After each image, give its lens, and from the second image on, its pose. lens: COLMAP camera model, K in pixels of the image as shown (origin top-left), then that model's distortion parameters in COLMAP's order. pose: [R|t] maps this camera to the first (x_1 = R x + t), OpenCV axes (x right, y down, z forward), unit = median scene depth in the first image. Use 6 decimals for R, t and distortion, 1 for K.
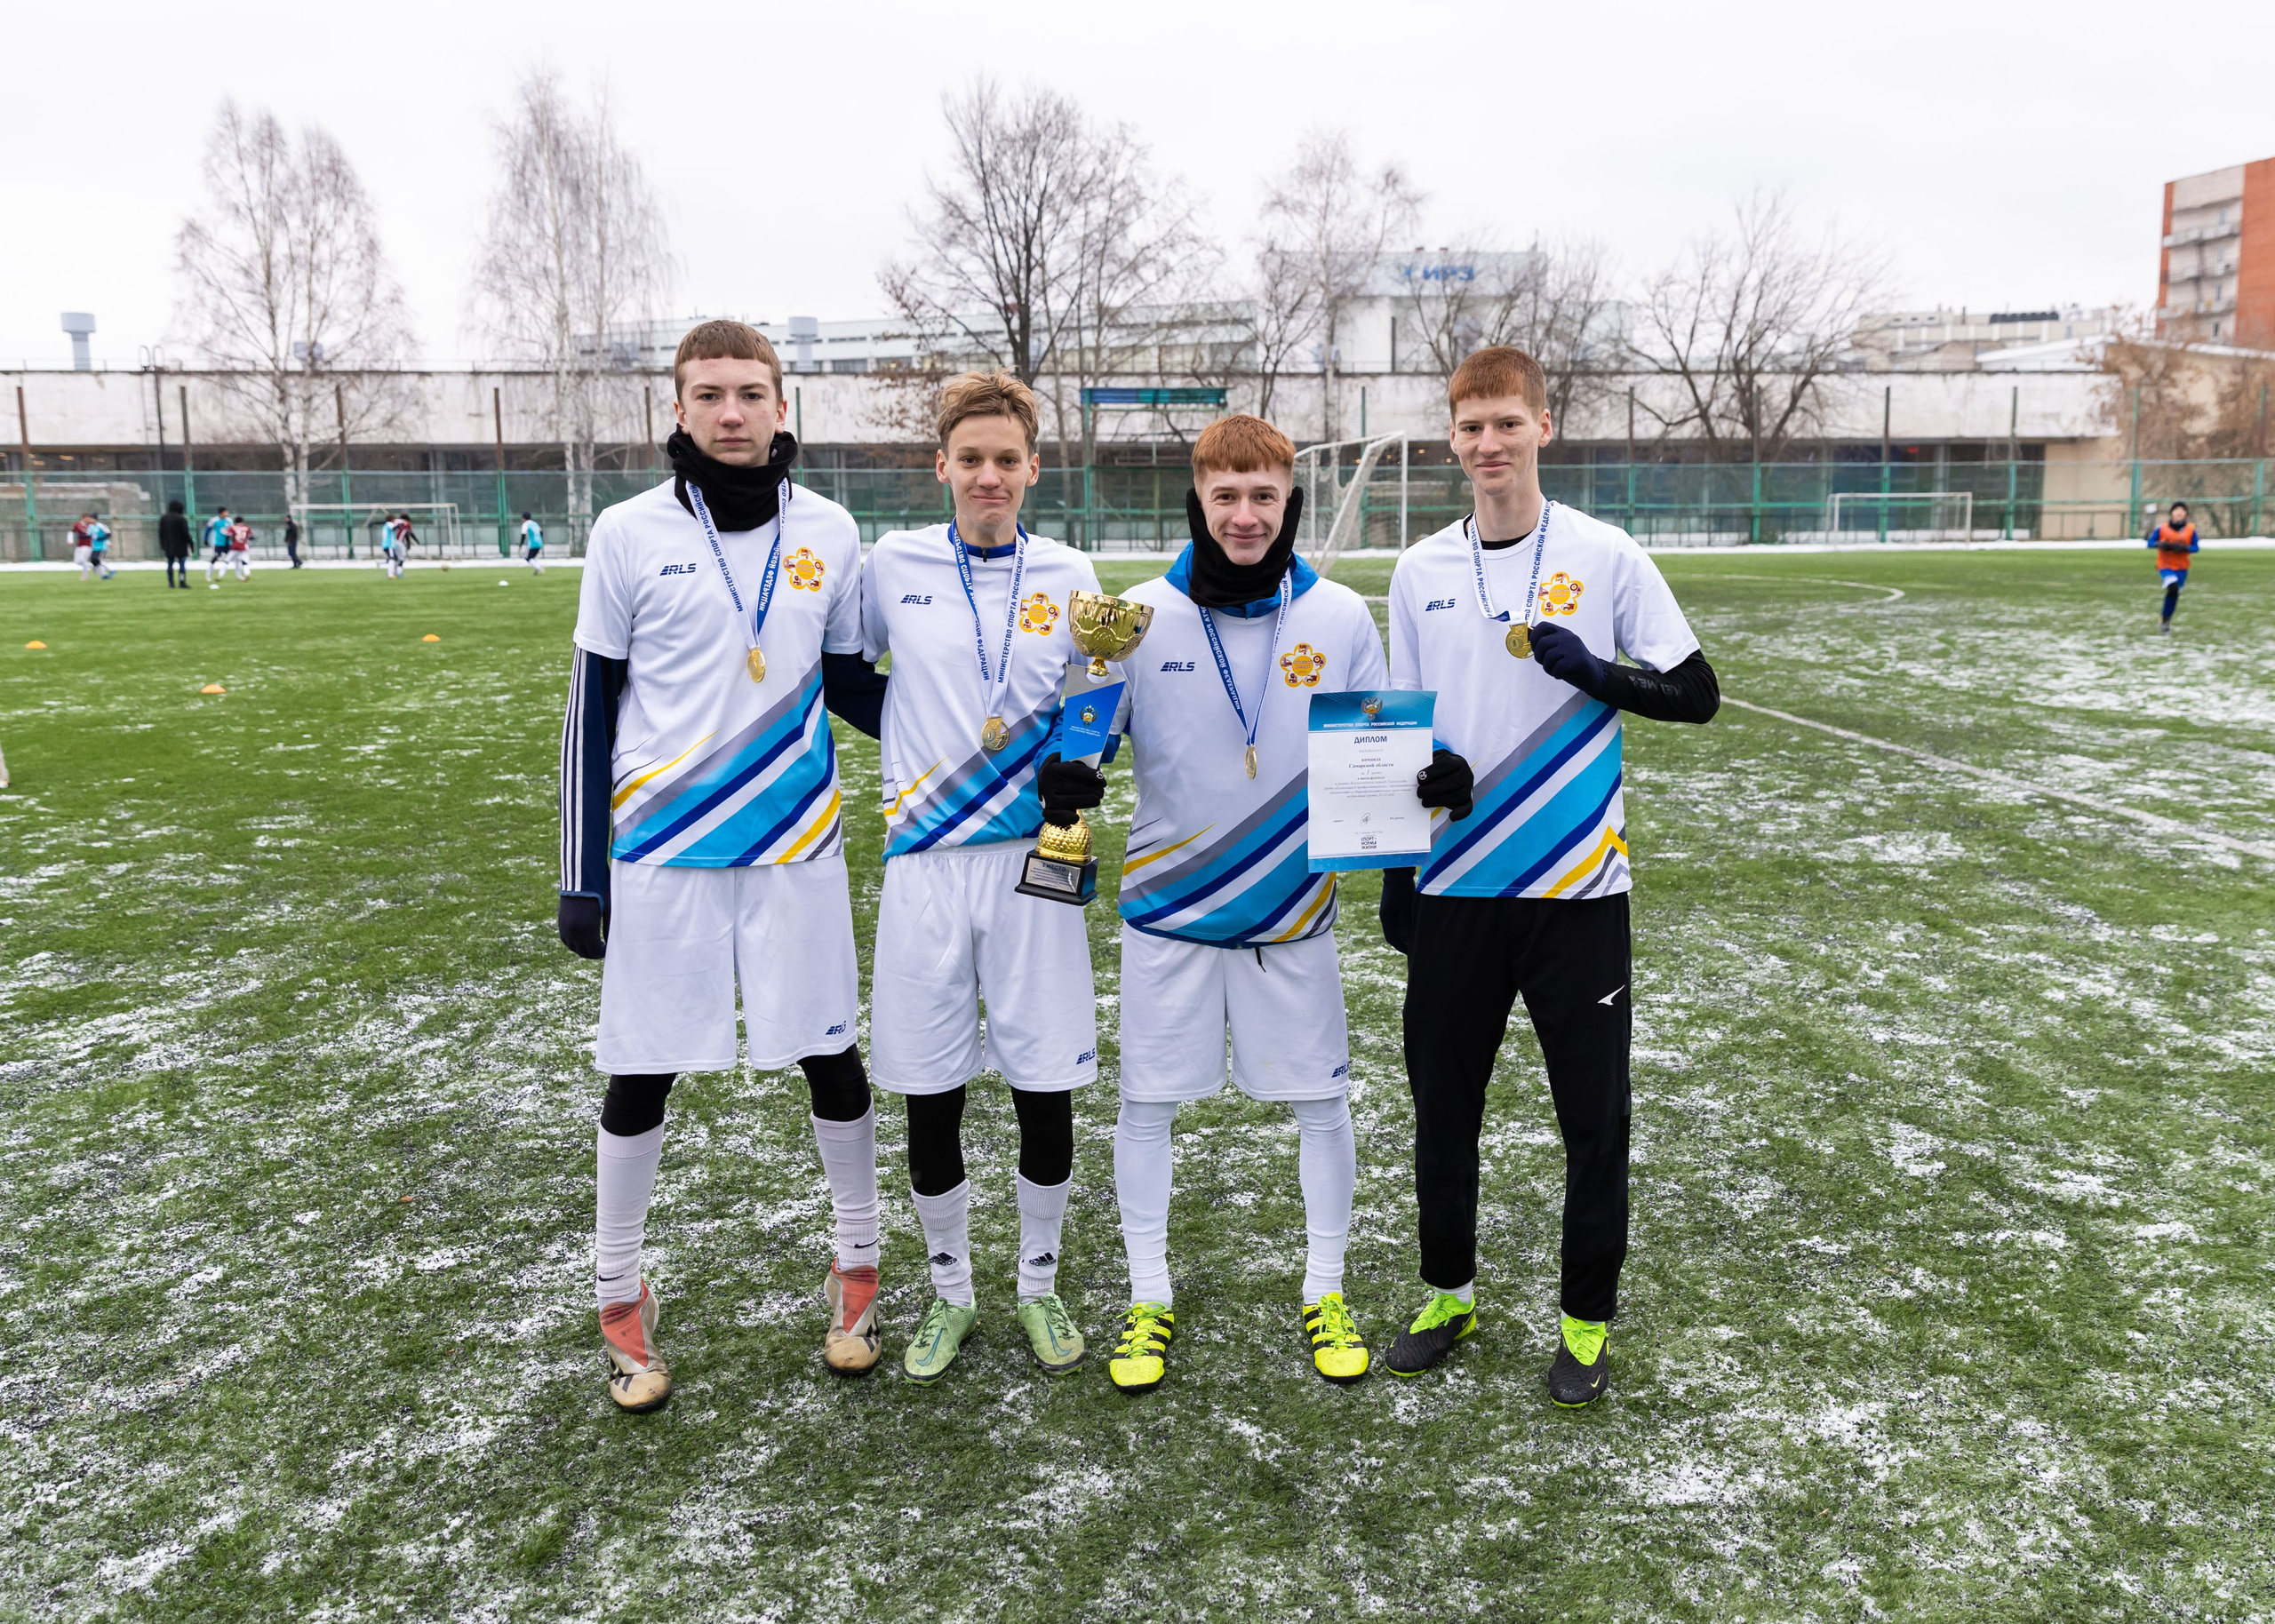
lens RADIAL K [[1848.8, 0, 1232.4], [0, 1848.8, 757.5], [0, 0, 1]] dist [0.016915, -0.003774]
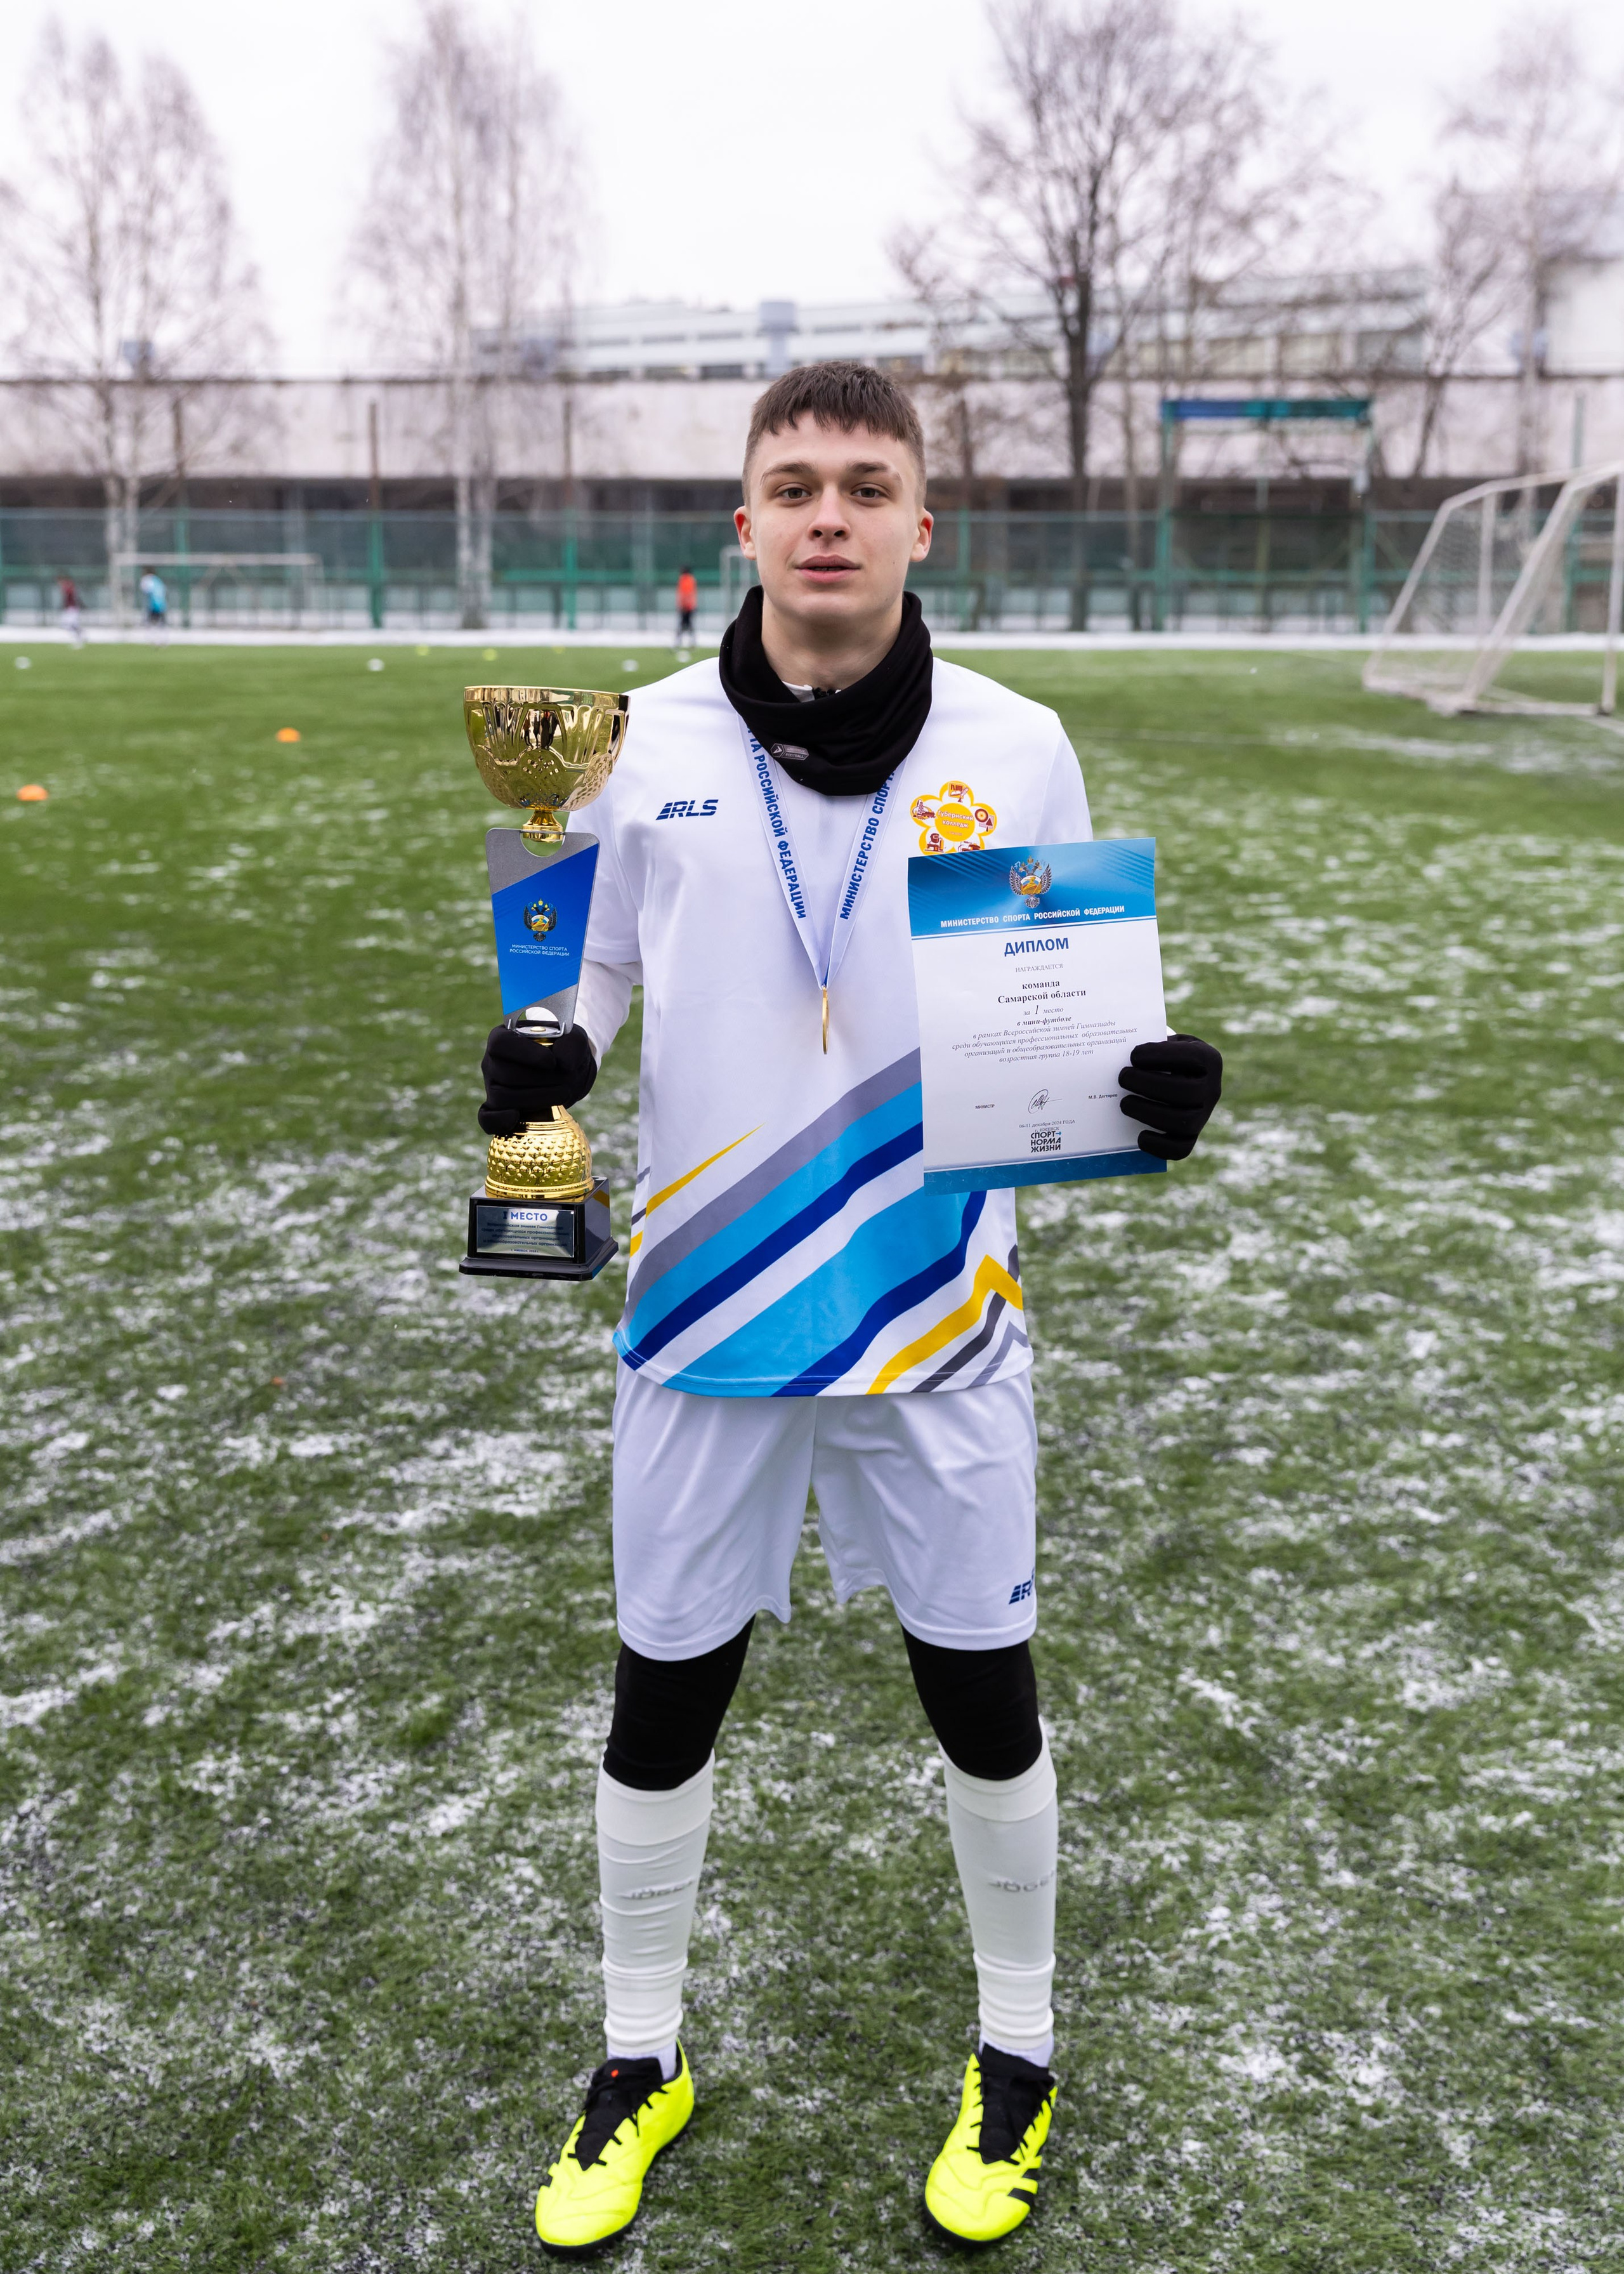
lens RADIAL K [[2640.8, 0, 836.0], [0, 2640.8, 1024.1], [0, 0, 1]] dist [0.039533, -0.037598]
pose [[0.979793, 0.044319, -0.195043, 0.045787], [-0.037204, 0.998507, 0.039992, 0.012957], [0.196524, -0.031928, 0.979979, -0.160695]]
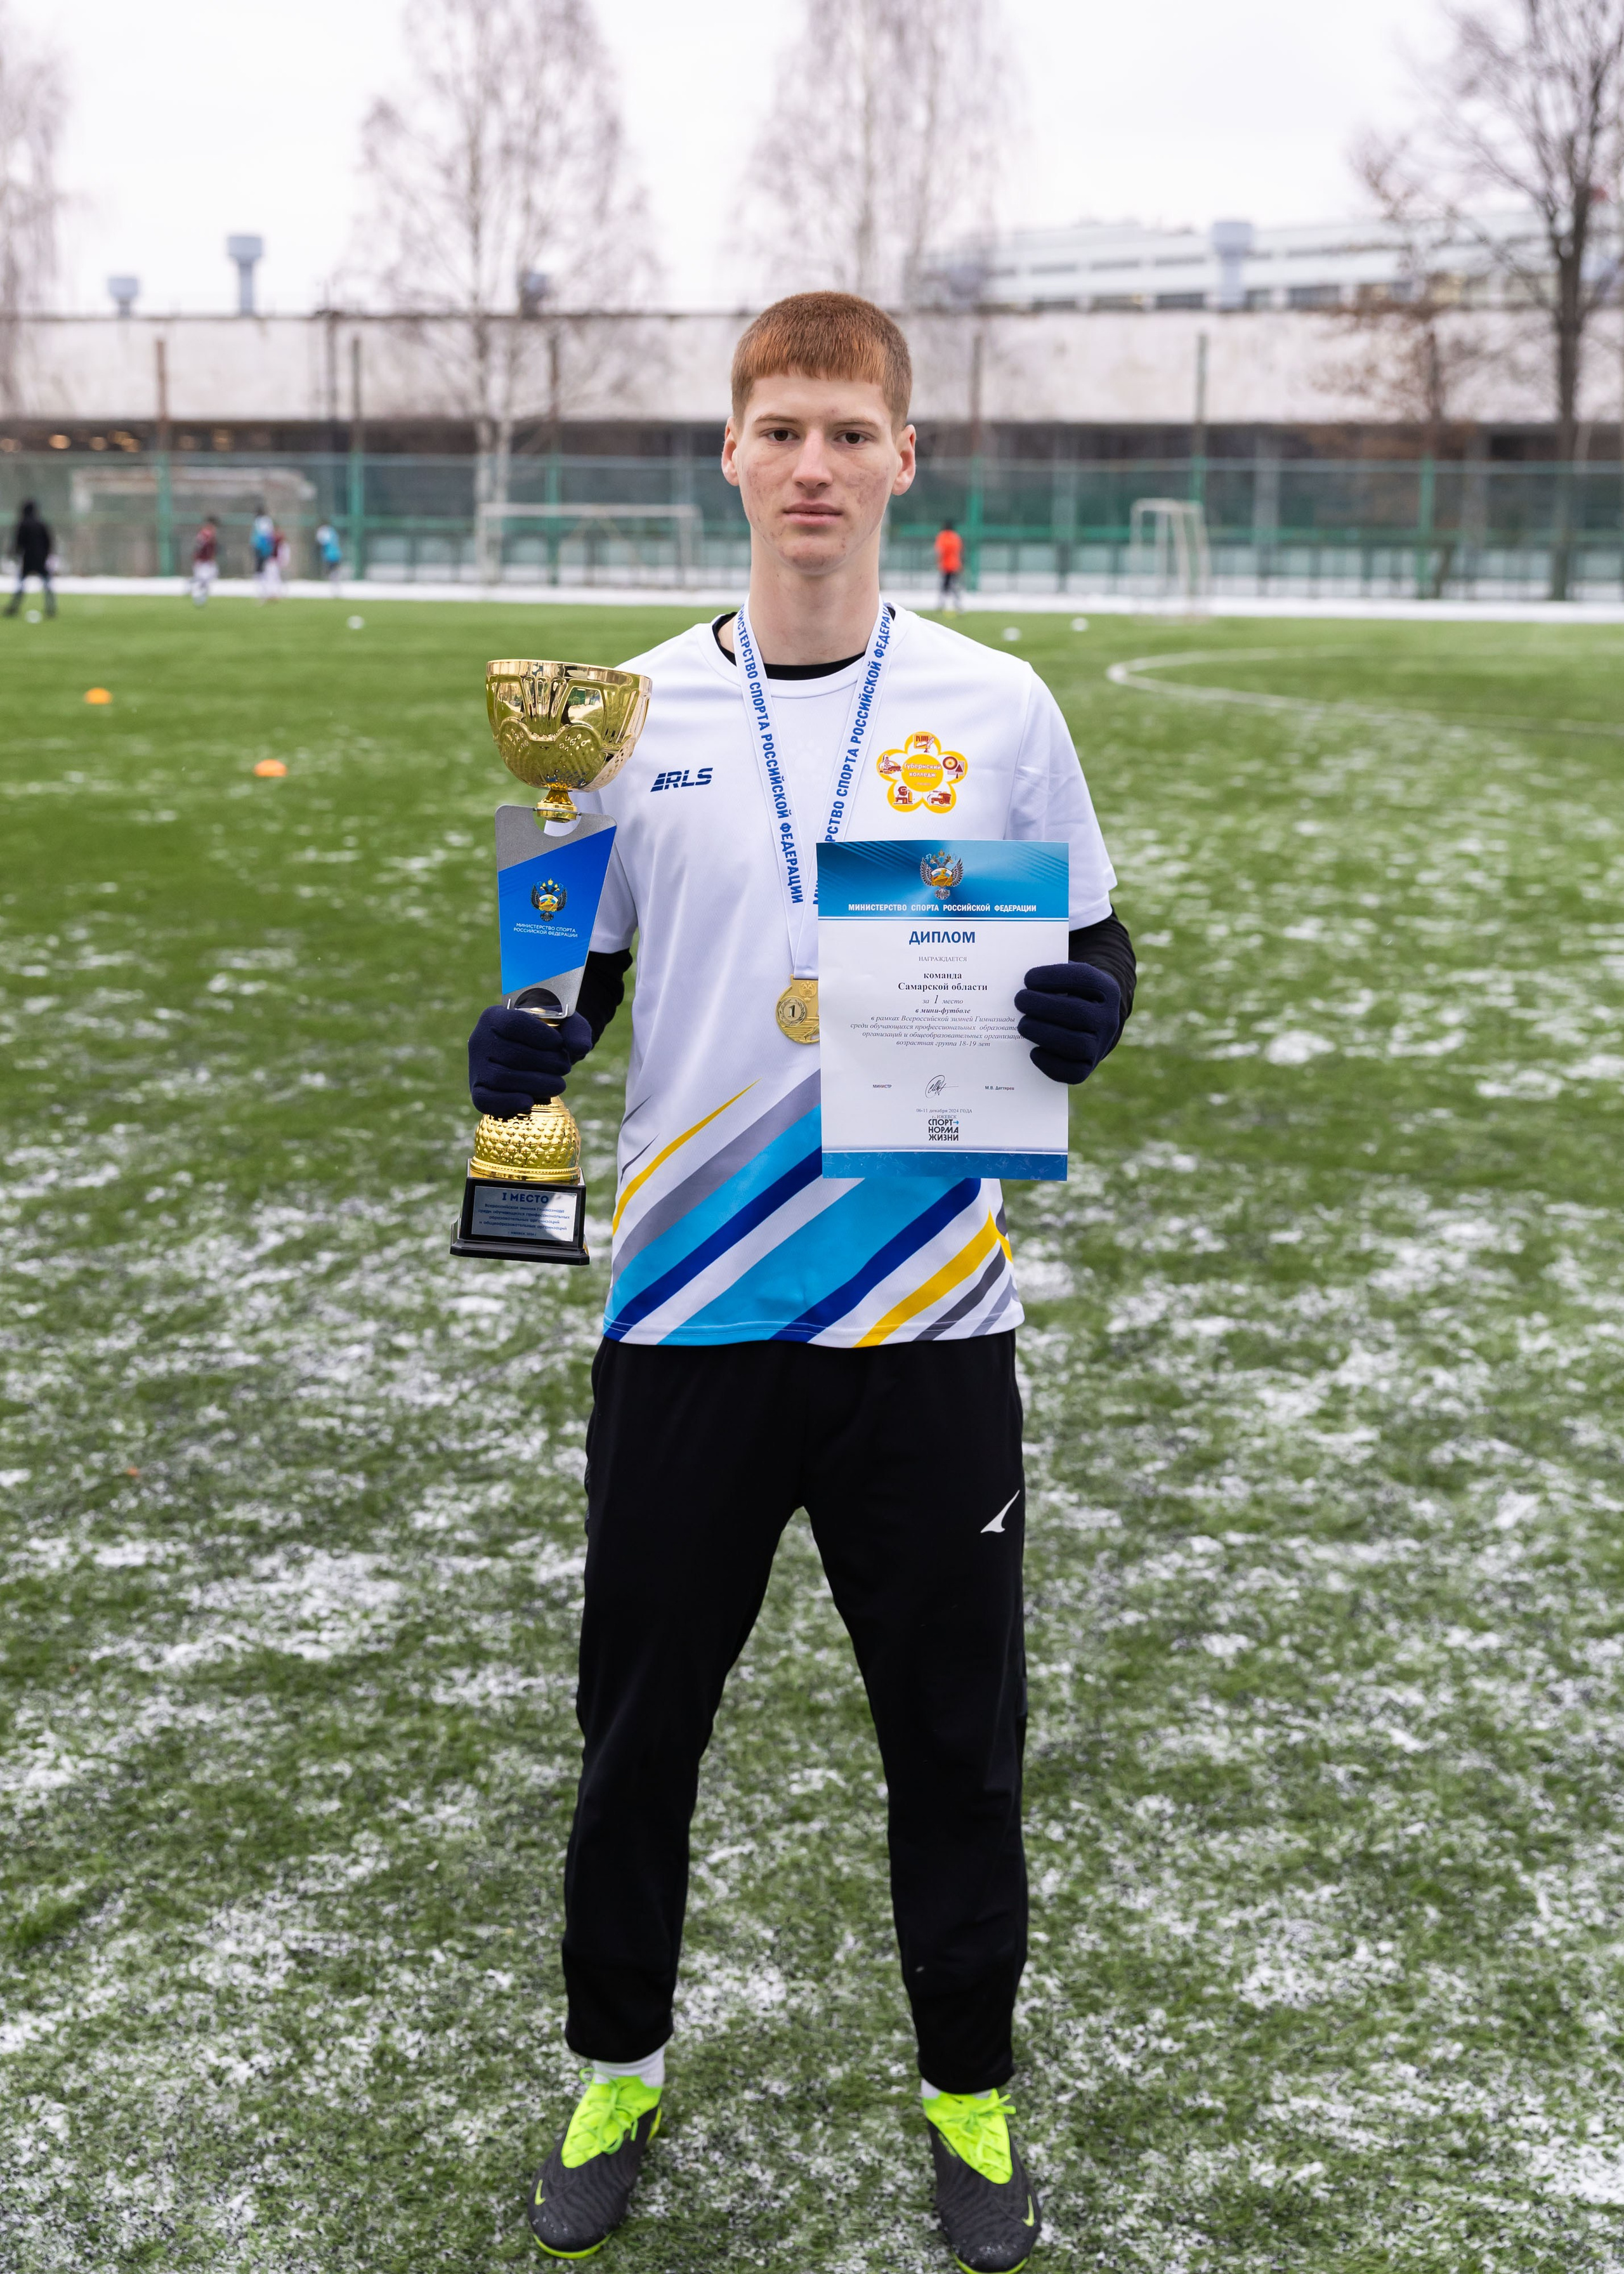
lens RADIAL K [[2964.2, 0, 808.1], [0, 2964.2, 1038.1], [0, 0, 1]] dist [0.000915, 0.011700]
pose [[0.931266, 0.080561, -0.355323, 0.230664], [-0.066924, 0.996478, 0.050525, -0.016216], [0.358142, -0.023272, 0.933377, -0.016131]]
